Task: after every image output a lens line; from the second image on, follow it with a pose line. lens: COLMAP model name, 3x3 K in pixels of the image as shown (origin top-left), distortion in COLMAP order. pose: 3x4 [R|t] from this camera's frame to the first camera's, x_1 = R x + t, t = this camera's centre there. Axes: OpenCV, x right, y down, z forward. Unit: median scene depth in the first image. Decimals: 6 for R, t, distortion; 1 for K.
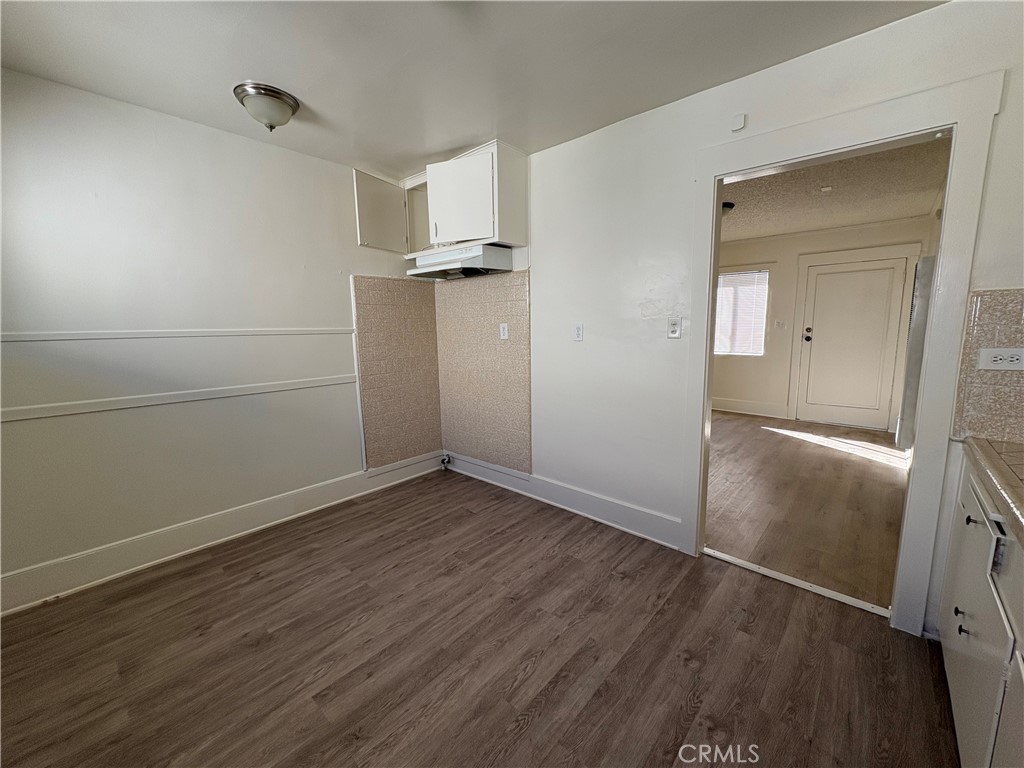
lens RADIAL K [[407.4, 0, 512.9], [0, 407.4, 383.2], [0, 0, 1]] dist [-0.001470, 0.000438]
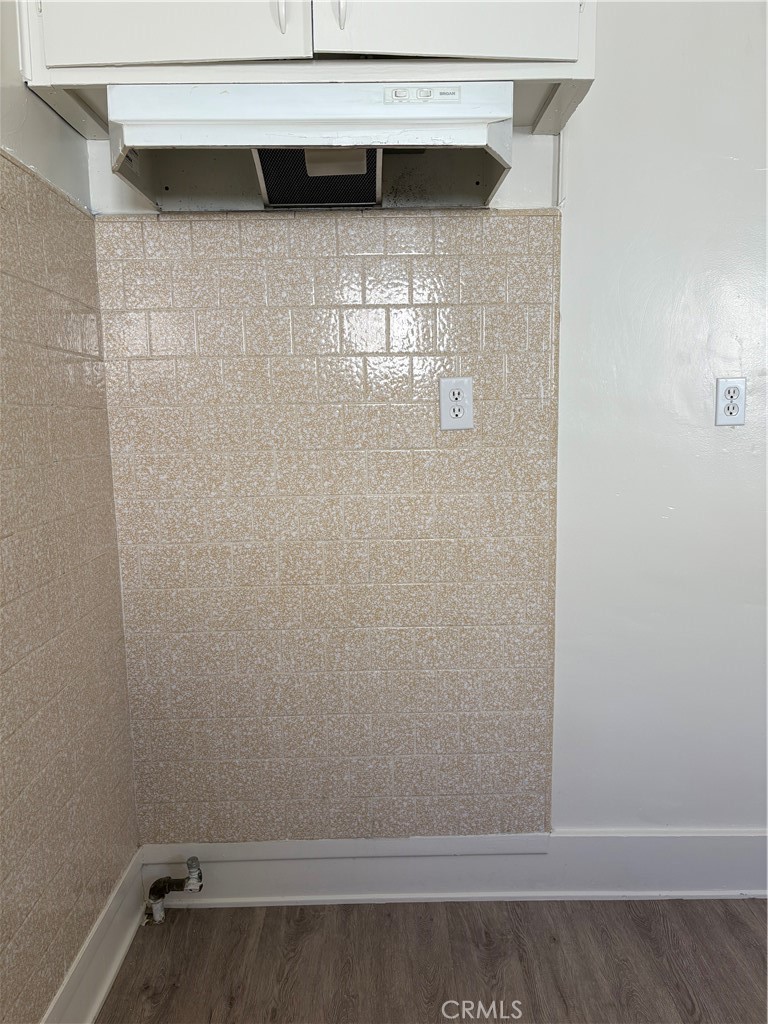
lens RADIAL K [[765.3, 0, 383.9], [0, 765.3, 520.9], [0, 0, 1]] dist [0.039102, 0.000343]
pose [[0.736613, -0.081466, 0.671390, -0.687133], [0.098724, 0.995037, 0.012423, -0.076347], [-0.669070, 0.057131, 0.741000, 0.906404]]
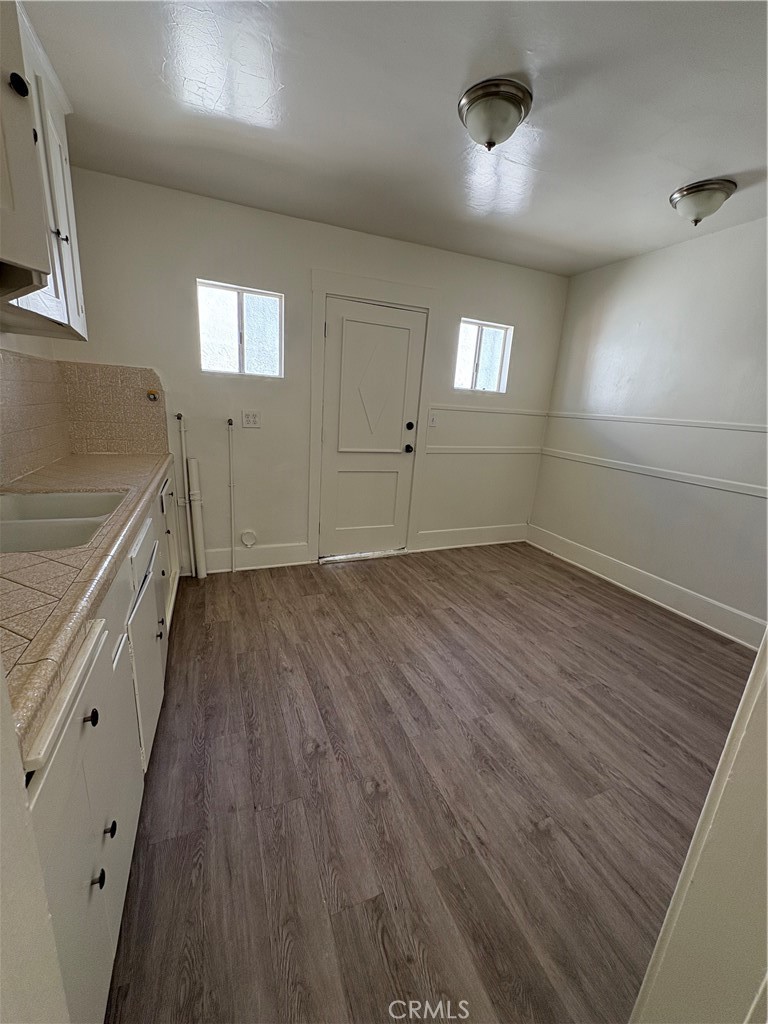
lens RADIAL K [[407.4, 0, 384.8], [0, 407.4, 513.2], [0, 0, 1]] dist [-0.001470, 0.000438]
pose [[-0.426794, 0.223787, -0.876223, 0.844892], [-0.186963, 0.926133, 0.327600, -0.132332], [0.884812, 0.303639, -0.353428, 0.908831]]
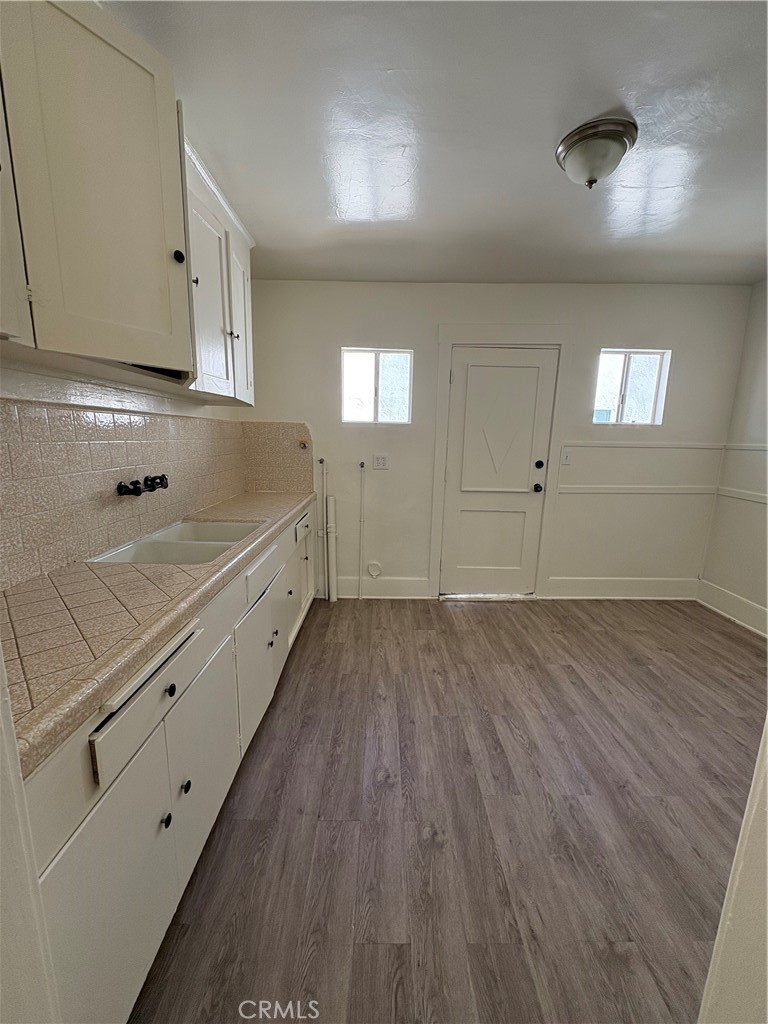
lens RADIAL K [[407.4, 0, 384.6], [0, 407.4, 513.0], [0, 0, 1]] dist [-0.001470, 0.000438]
pose [[-0.738936, 0.127375, -0.661626, 0.785251], [-0.105036, 0.948186, 0.299851, -0.170258], [0.665538, 0.291065, -0.687270, 1.048793]]
